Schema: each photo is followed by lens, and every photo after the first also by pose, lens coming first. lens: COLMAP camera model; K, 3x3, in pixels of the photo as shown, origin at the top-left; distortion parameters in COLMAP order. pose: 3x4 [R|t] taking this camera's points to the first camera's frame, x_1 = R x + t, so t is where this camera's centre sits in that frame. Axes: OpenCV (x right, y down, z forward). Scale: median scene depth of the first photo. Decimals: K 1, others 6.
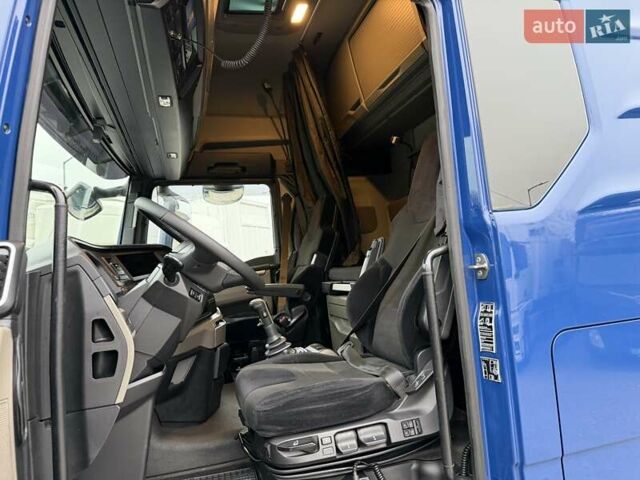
lens RADIAL K [[459.6, 0, 320.0], [0, 459.6, 240.0], [0, 0, 1]] dist [-0.003132, -0.007925]
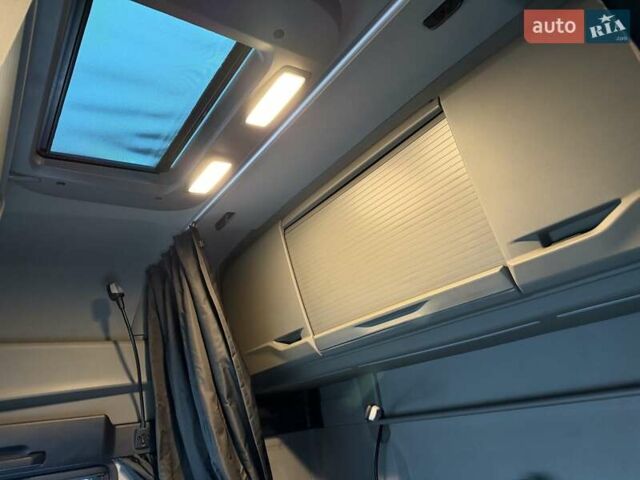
lens RADIAL K [[423.4, 0, 319.7], [0, 423.4, 225.0], [0, 0, 1]] dist [-0.001441, -0.002567]
pose [[0.928479, 0.081318, 0.362373, -0.077607], [0.048570, 0.940766, -0.335560, -0.224590], [-0.368195, 0.329161, 0.869532, 0.452444]]
